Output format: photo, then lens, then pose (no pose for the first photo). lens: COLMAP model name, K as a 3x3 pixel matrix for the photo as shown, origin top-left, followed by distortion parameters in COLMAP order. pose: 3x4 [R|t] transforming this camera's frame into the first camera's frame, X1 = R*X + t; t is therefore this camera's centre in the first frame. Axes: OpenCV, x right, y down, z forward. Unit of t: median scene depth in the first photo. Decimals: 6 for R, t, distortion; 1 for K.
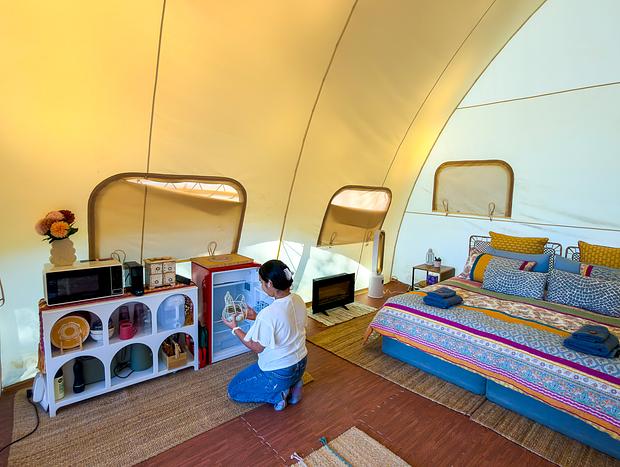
lens RADIAL K [[340.4, 0, 310.5], [0, 340.4, 235.4], [0, 0, 1]] dist [0.014177, 0.007036]
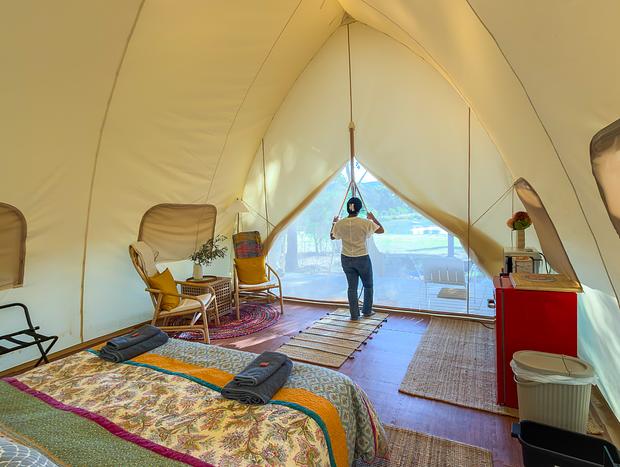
lens RADIAL K [[340.4, 0, 309.8], [0, 340.4, 232.9], [0, 0, 1]] dist [0.014177, 0.007036]
pose [[-0.942244, 0.034058, -0.333190, 0.384580], [-0.030121, 0.982169, 0.185574, -0.130990], [0.333569, 0.184892, -0.924417, 1.203654]]
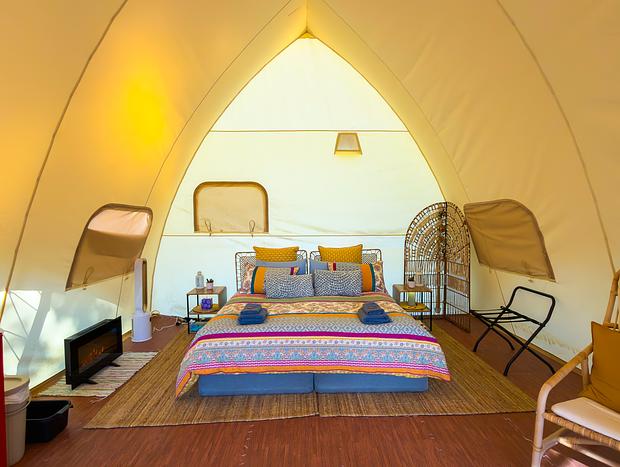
lens RADIAL K [[340.4, 0, 309.9], [0, 340.4, 232.8], [0, 0, 1]] dist [0.014177, 0.007036]
pose [[0.654099, -0.061924, 0.753870, -0.189323], [0.127686, 0.991380, -0.029355, 0.000069], [-0.745554, 0.115459, 0.656368, 0.161471]]
